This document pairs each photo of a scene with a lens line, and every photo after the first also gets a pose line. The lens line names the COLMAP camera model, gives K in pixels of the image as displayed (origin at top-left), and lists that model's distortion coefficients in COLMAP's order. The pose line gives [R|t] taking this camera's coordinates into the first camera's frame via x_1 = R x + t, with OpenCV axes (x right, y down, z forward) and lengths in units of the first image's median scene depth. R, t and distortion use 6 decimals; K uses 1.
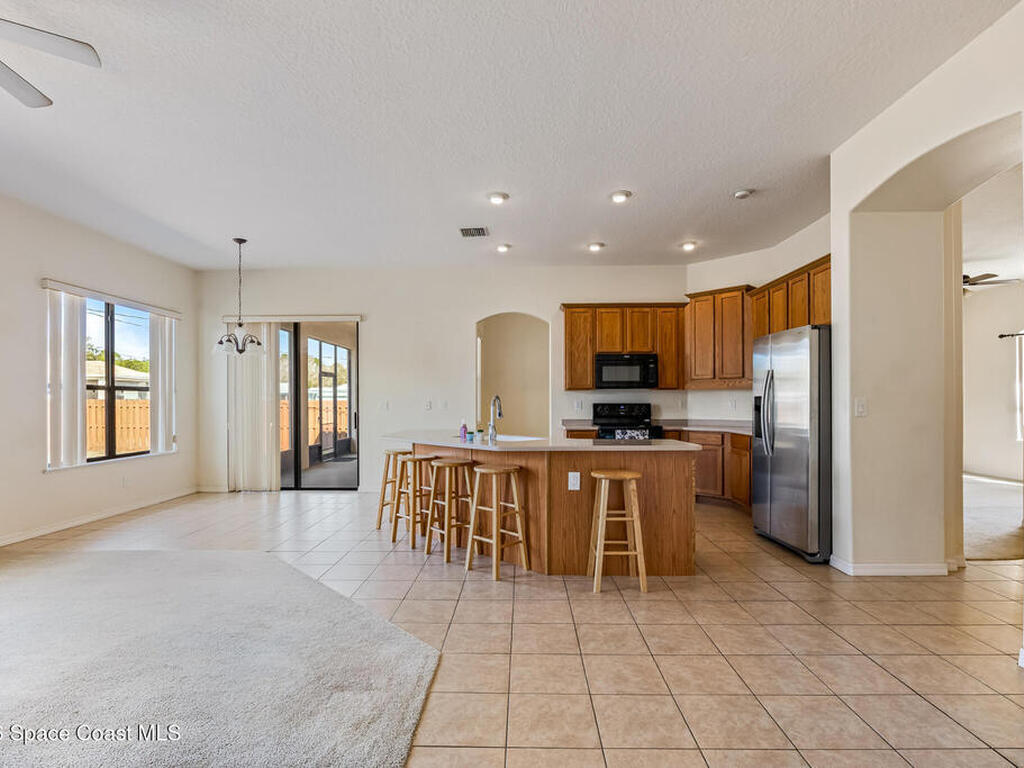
lens RADIAL K [[514.5, 0, 510.6], [0, 514.5, 404.3], [0, 0, 1]] dist [-0.005786, -0.001829]
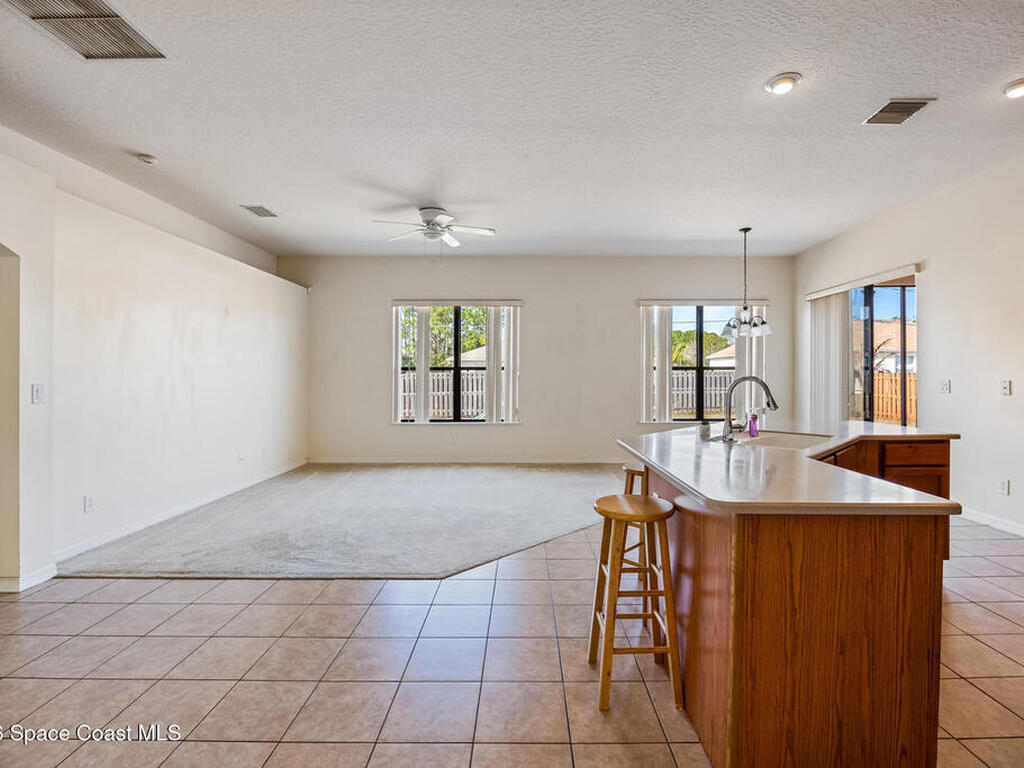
lens RADIAL K [[490.7, 0, 536.3], [0, 490.7, 379.3], [0, 0, 1]] dist [-0.010509, 0.001310]
pose [[0.050199, 0.010259, -0.998687, 0.422770], [-0.001397, 0.999947, 0.010201, -0.013824], [0.998738, 0.000883, 0.050210, 0.450494]]
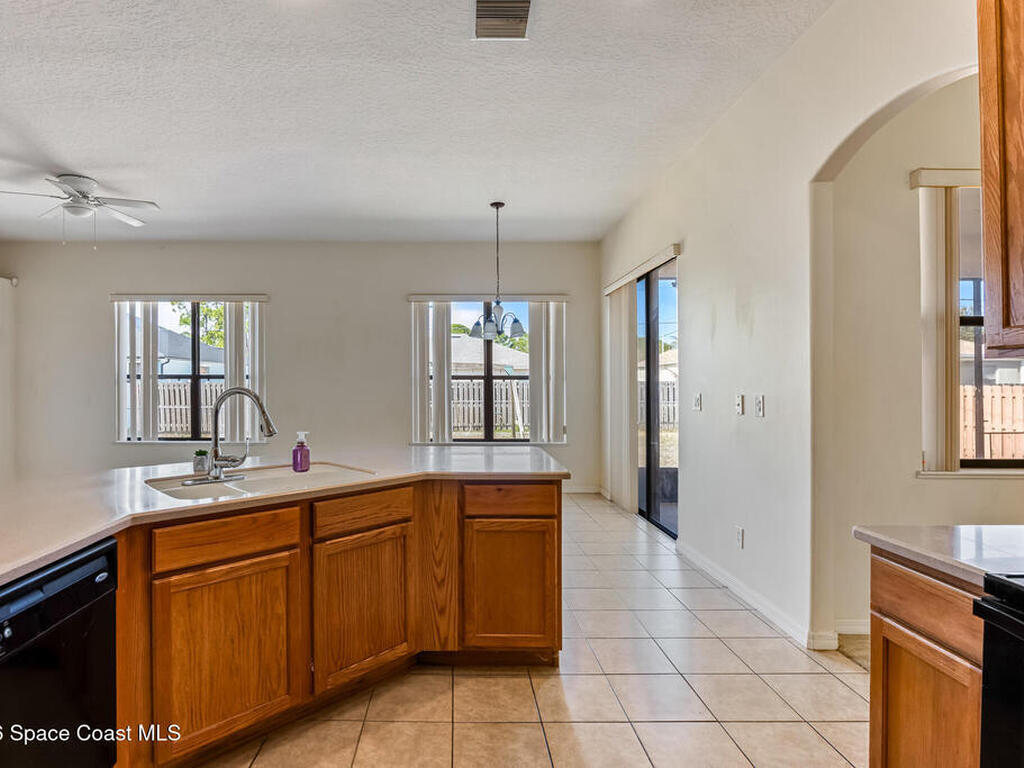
lens RADIAL K [[533.6, 0, 476.6], [0, 533.6, 382.0], [0, 0, 1]] dist [-0.003436, -0.000052]
pose [[0.033737, -0.003396, -0.999425, 0.325925], [-0.006463, 0.999973, -0.003616, -0.015829], [0.999410, 0.006581, 0.033714, 0.828859]]
